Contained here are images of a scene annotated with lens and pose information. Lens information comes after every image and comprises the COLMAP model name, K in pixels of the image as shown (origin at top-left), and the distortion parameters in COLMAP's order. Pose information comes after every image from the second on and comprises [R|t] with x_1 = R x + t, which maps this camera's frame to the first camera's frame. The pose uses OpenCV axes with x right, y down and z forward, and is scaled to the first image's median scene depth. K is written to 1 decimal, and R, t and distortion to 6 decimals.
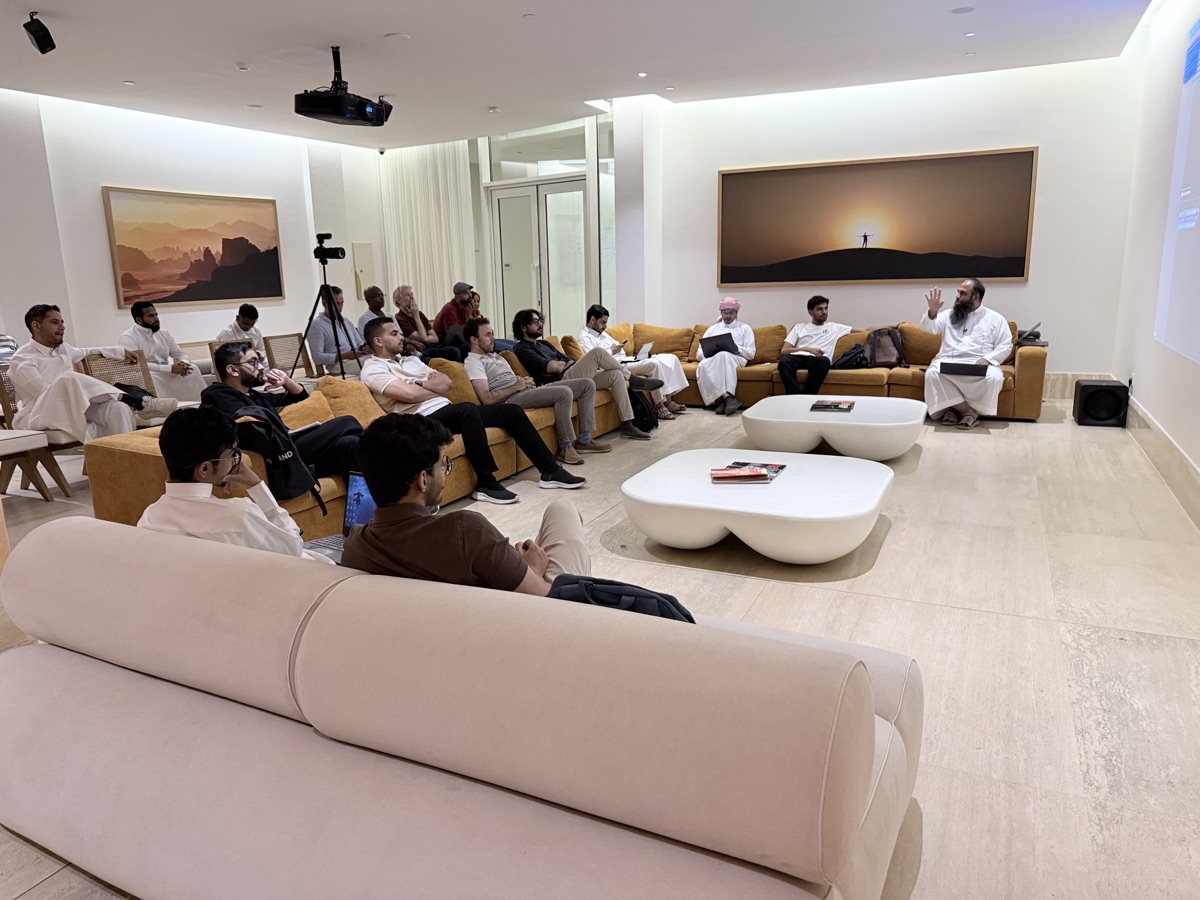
lens RADIAL K [[827.2, 0, 595.6], [0, 827.2, 460.4], [0, 0, 1]] dist [0.004427, -0.004100]
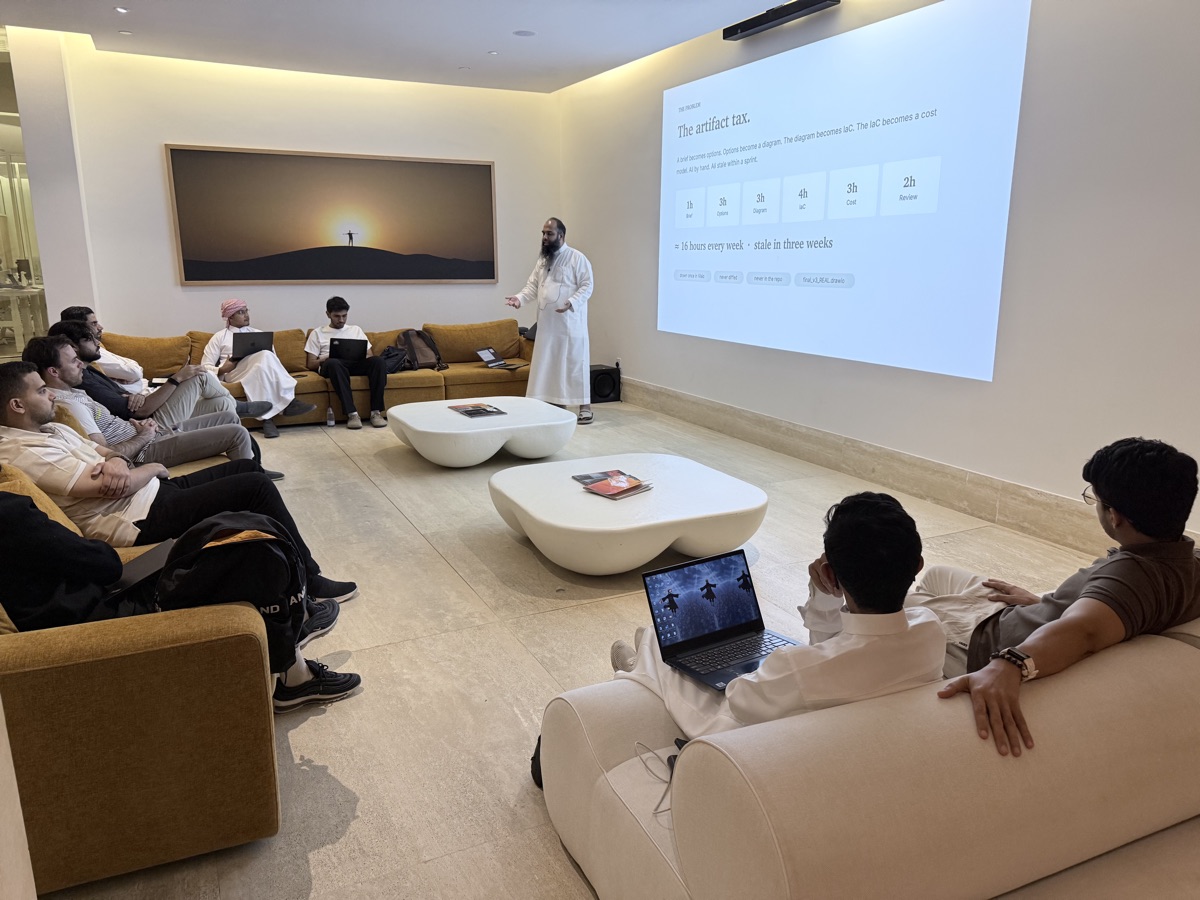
lens RADIAL K [[834.4, 0, 631.8], [0, 834.4, 450.7], [0, 0, 1]] dist [-0.039669, -0.001246]
pose [[0.584296, -0.150296, 0.797502, -0.366413], [0.152514, 0.985528, 0.073990, -0.057298], [-0.797081, 0.078398, 0.598762, 0.237825]]
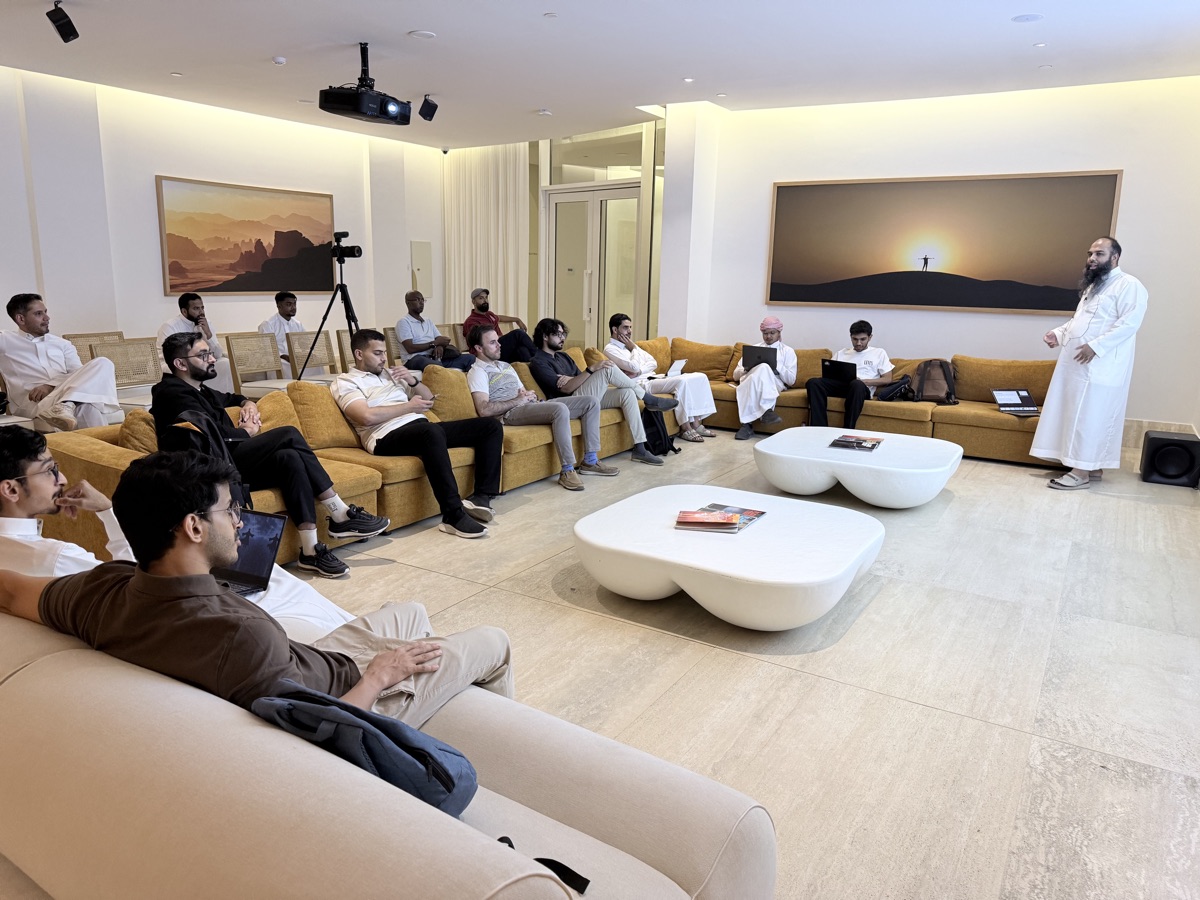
lens RADIAL K [[833.4, 0, 600.0], [0, 833.4, 450.0], [0, 0, 1]] dist [0.003793, -0.003177]
pose [[0.993547, 0.066996, -0.091519, 0.079614], [-0.068663, 0.997524, -0.015185, -0.021963], [0.090275, 0.021371, 0.995688, 0.049619]]
